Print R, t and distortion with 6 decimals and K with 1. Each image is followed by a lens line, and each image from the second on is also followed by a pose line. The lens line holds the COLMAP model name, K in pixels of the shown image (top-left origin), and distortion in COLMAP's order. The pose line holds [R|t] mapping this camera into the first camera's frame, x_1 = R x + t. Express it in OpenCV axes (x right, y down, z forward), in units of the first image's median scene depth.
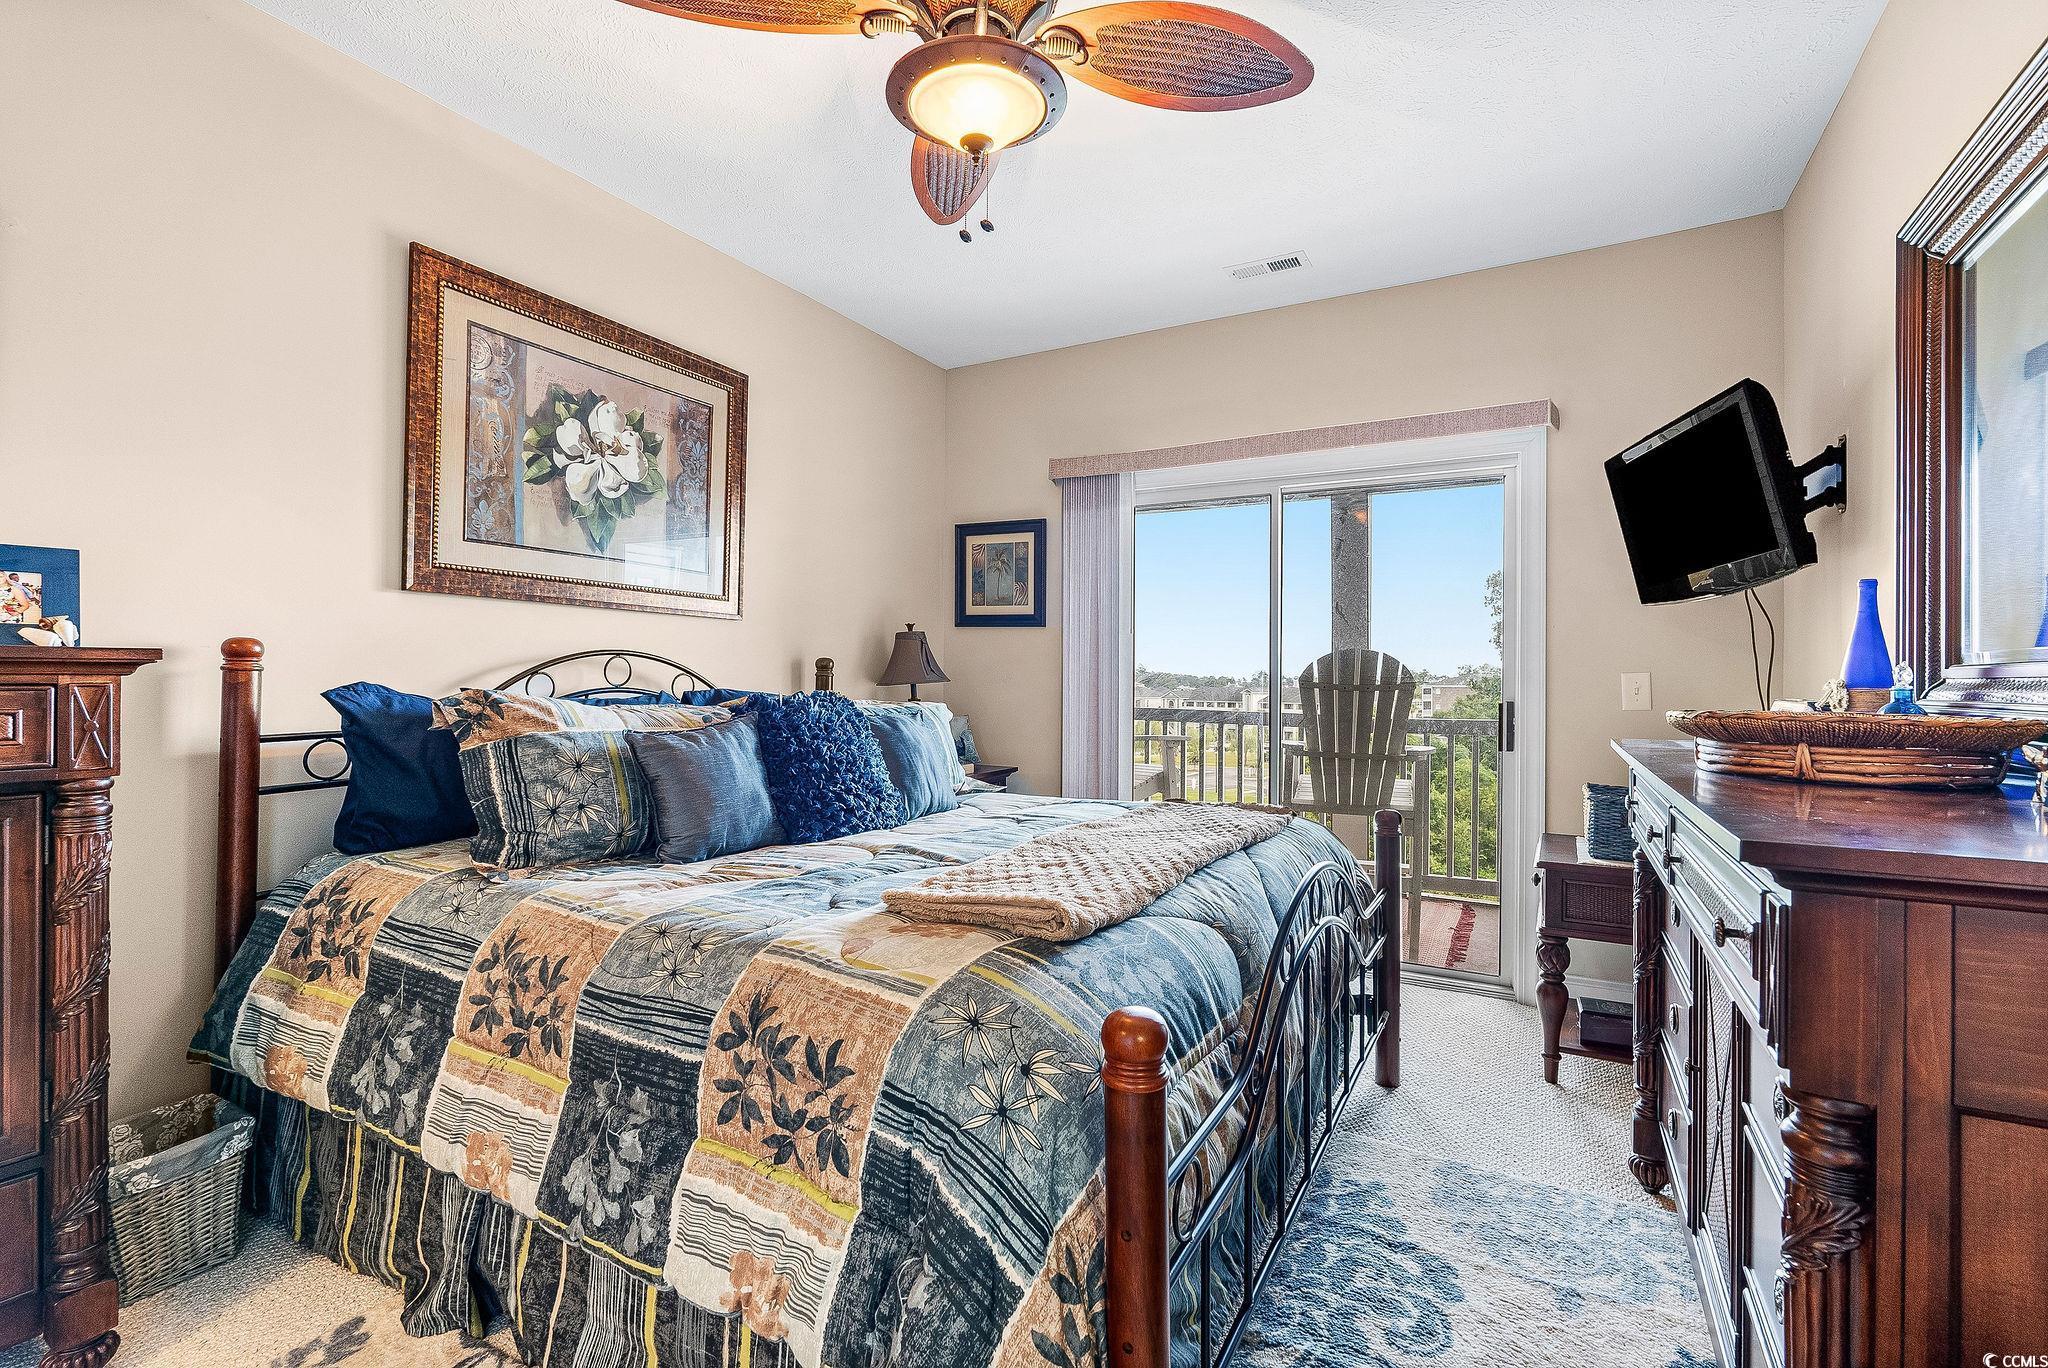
lens RADIAL K [[910.1, 0, 1029.0], [0, 910.1, 679.3], [0, 0, 1]] dist [0.000185, 0.000130]
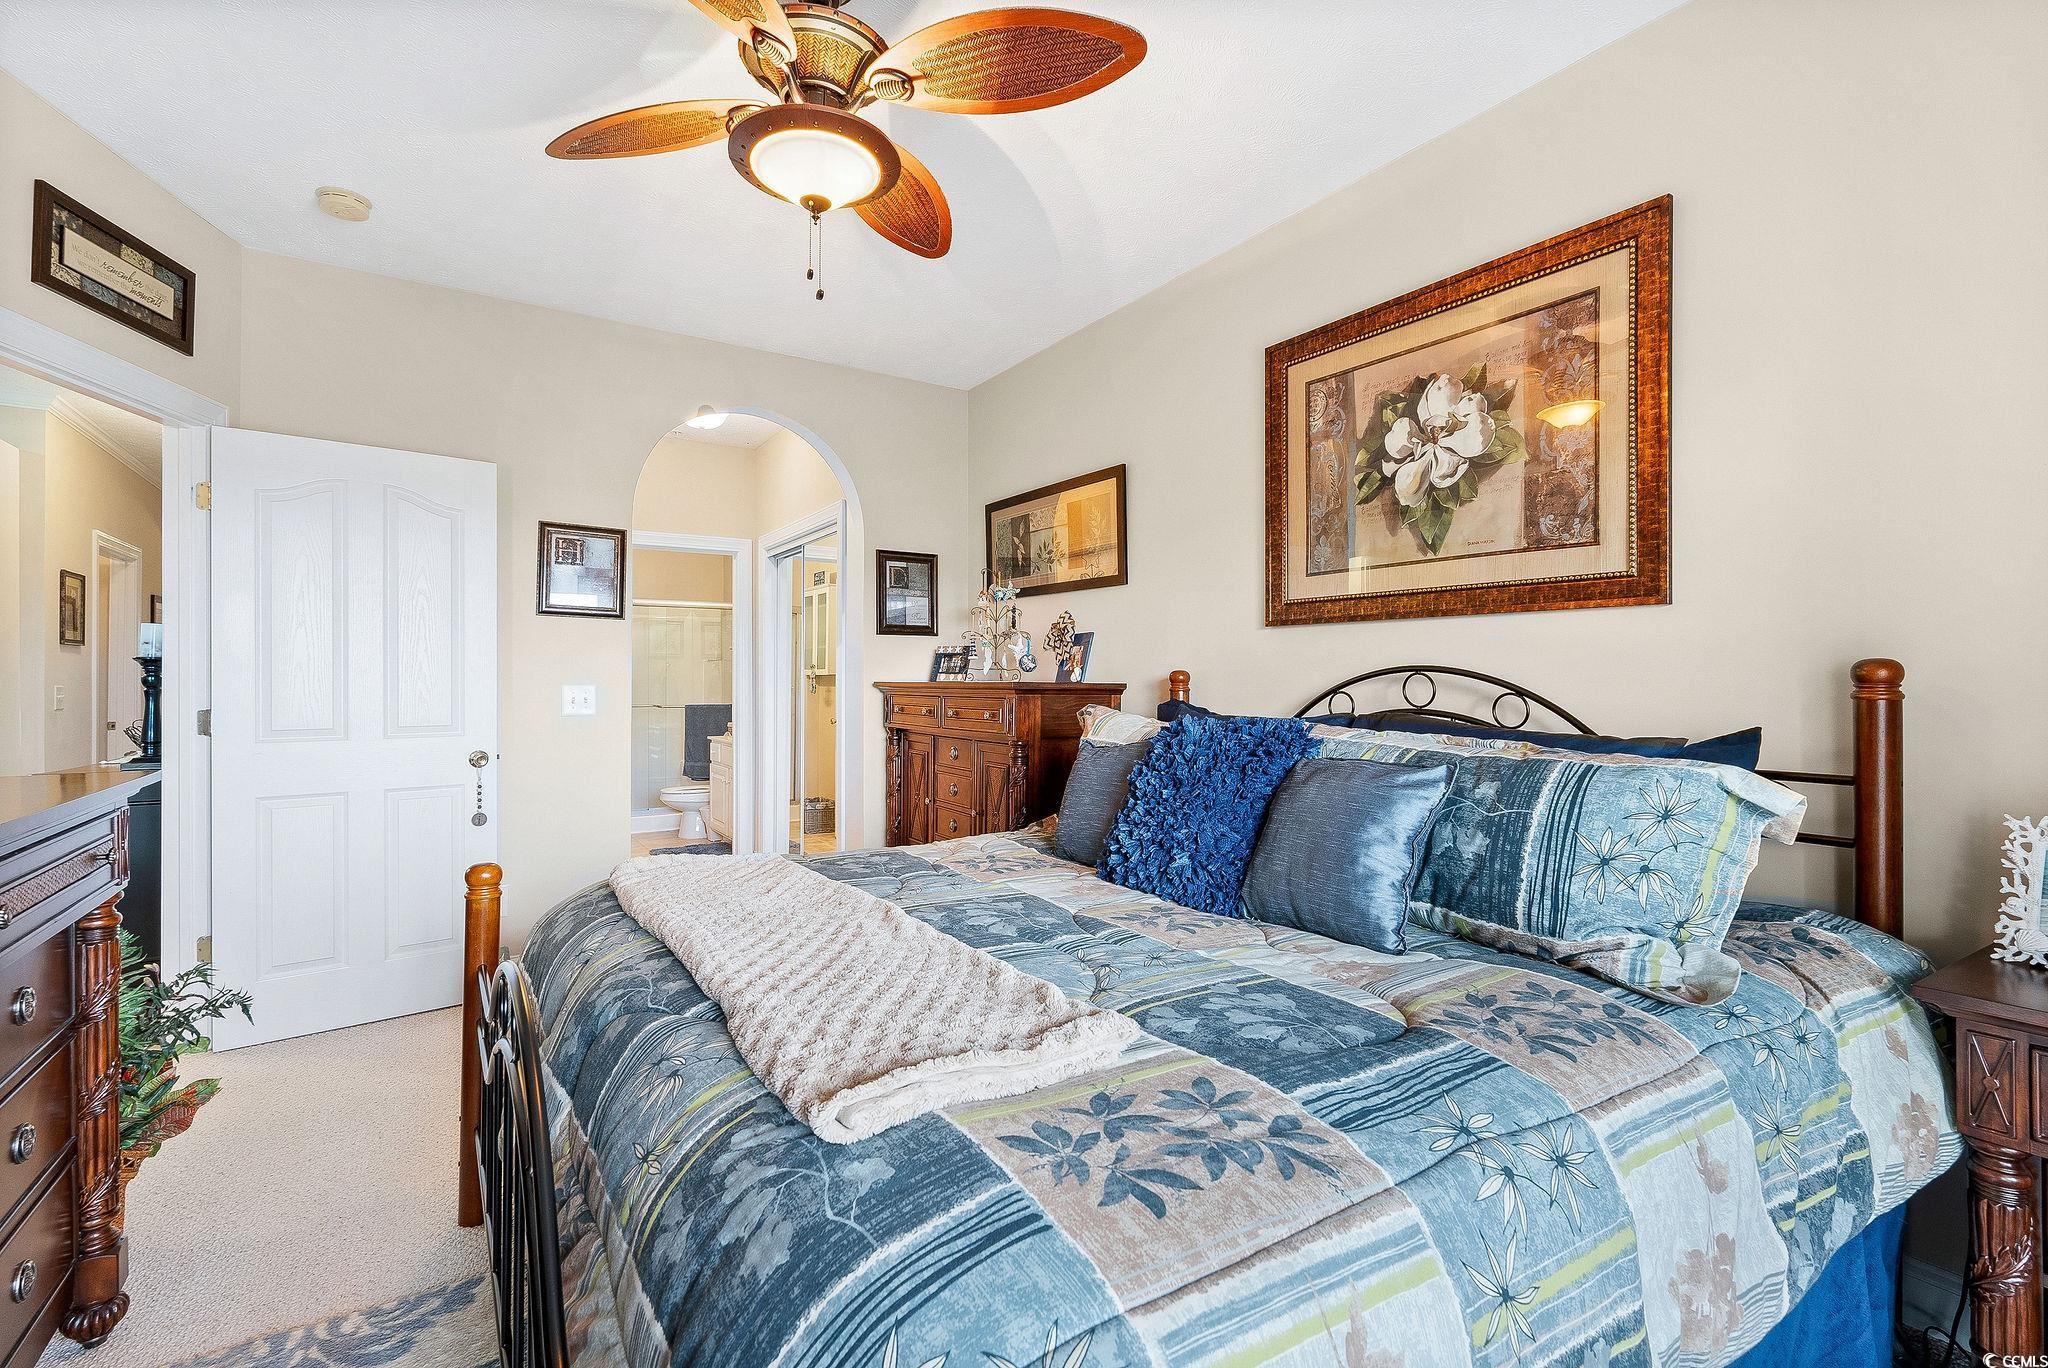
lens RADIAL K [[909.6, 0, 1024.1], [0, 909.6, 673.3], [0, 0, 1]] dist [-0.002471, -0.000217]
pose [[-0.460906, -0.009380, -0.887400, 0.512999], [-0.000897, 0.999949, -0.010104, -0.017049], [0.887449, -0.003861, -0.460890, 1.120402]]
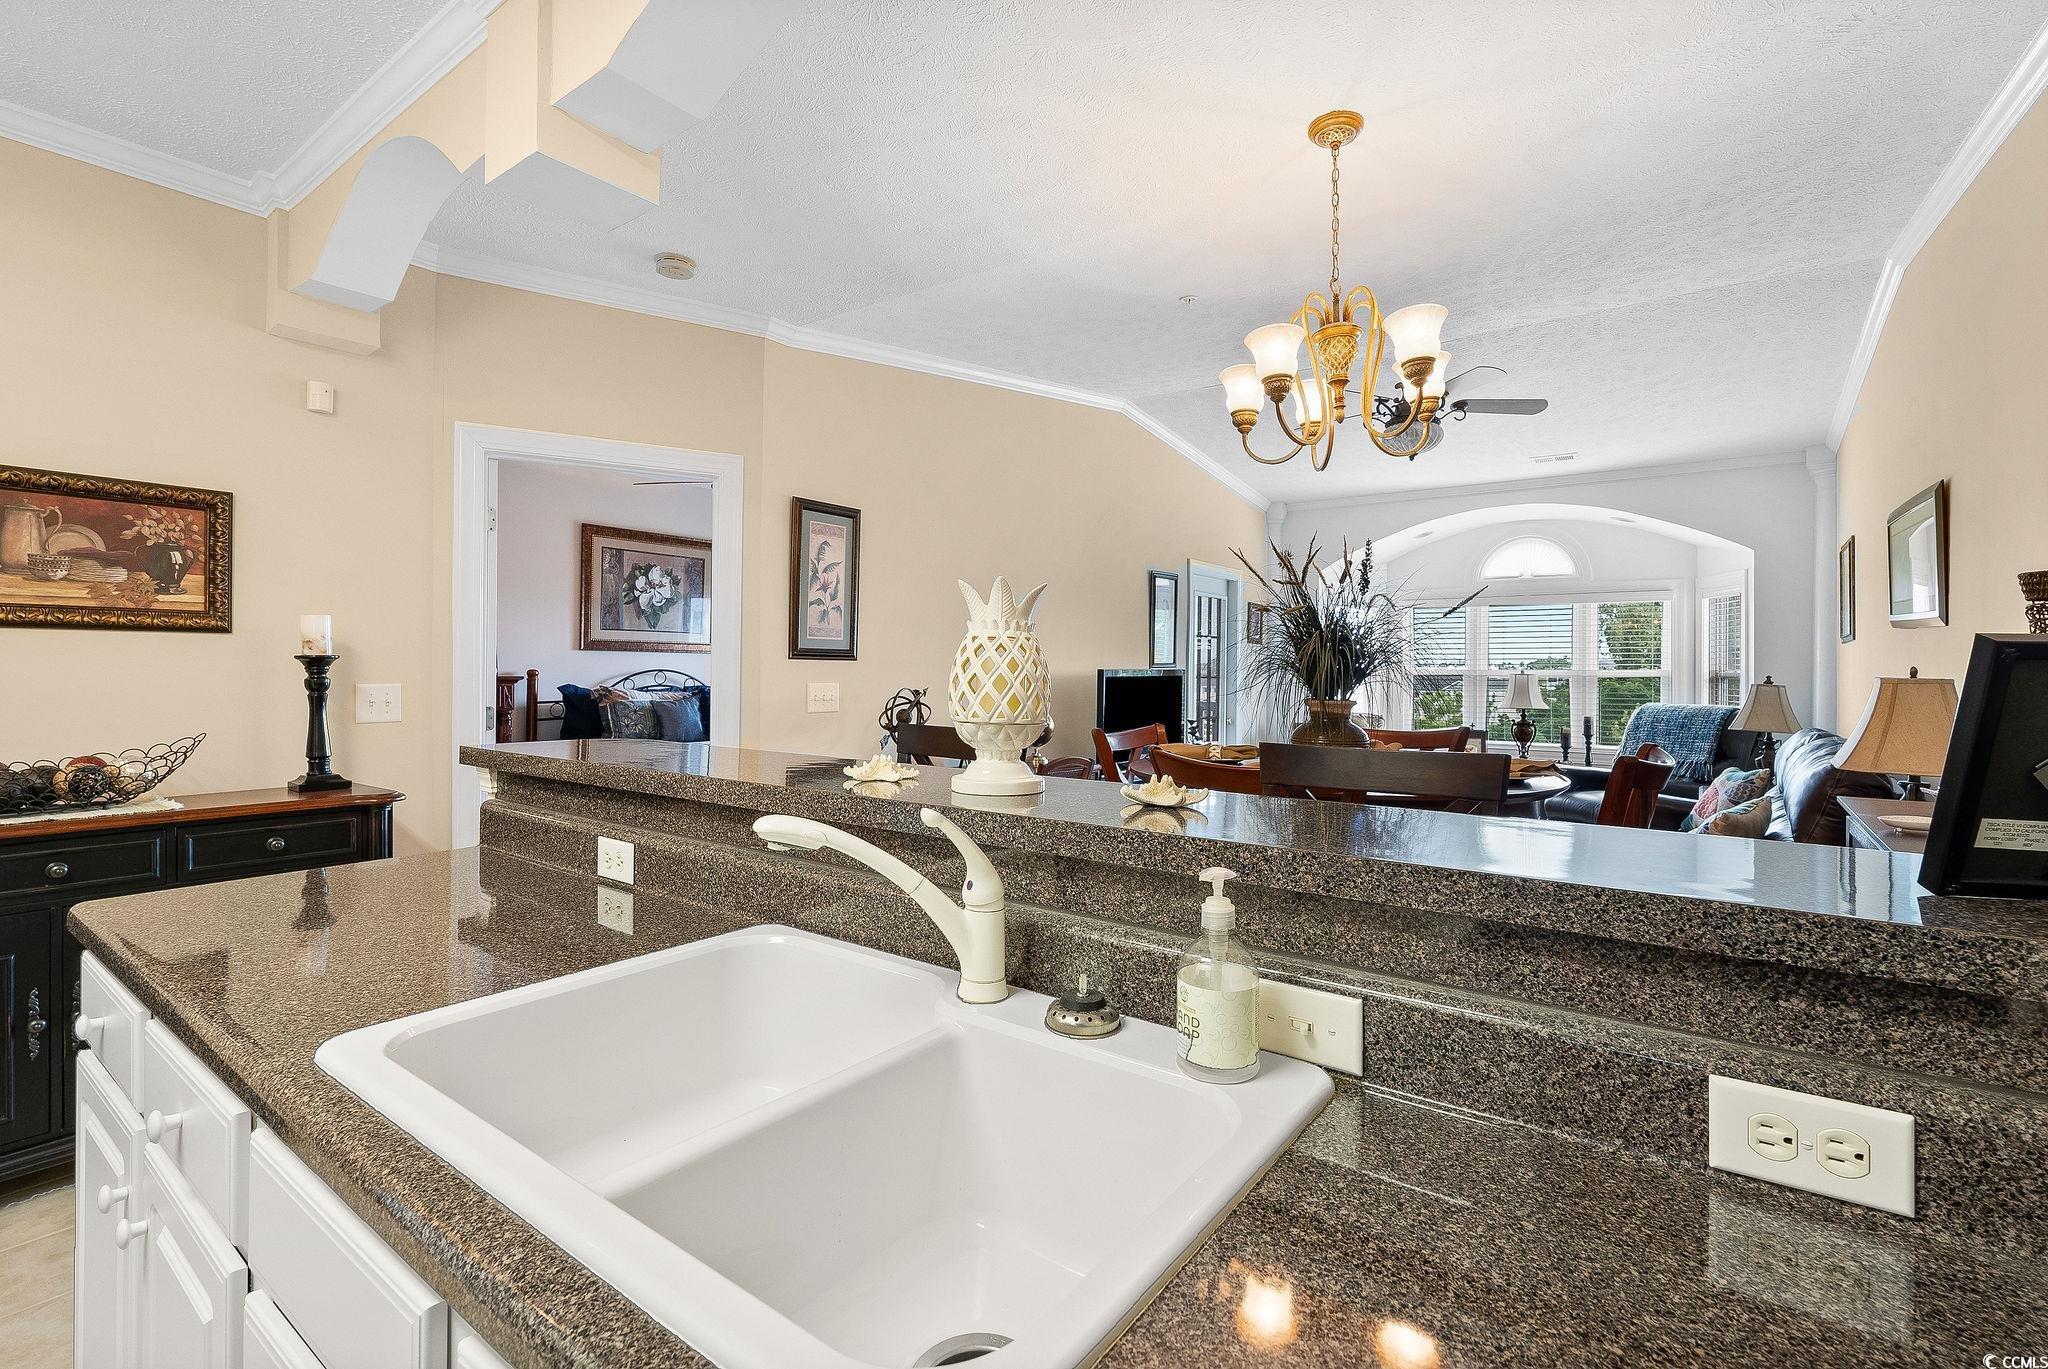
lens RADIAL K [[909.6, 0, 1024.1], [0, 909.6, 673.8], [0, 0, 1]] dist [-0.002471, -0.000217]
pose [[0.991848, -0.001798, -0.127415, 0.866496], [0.002227, 0.999992, 0.003230, -0.027711], [0.127409, -0.003488, 0.991844, -1.355576]]
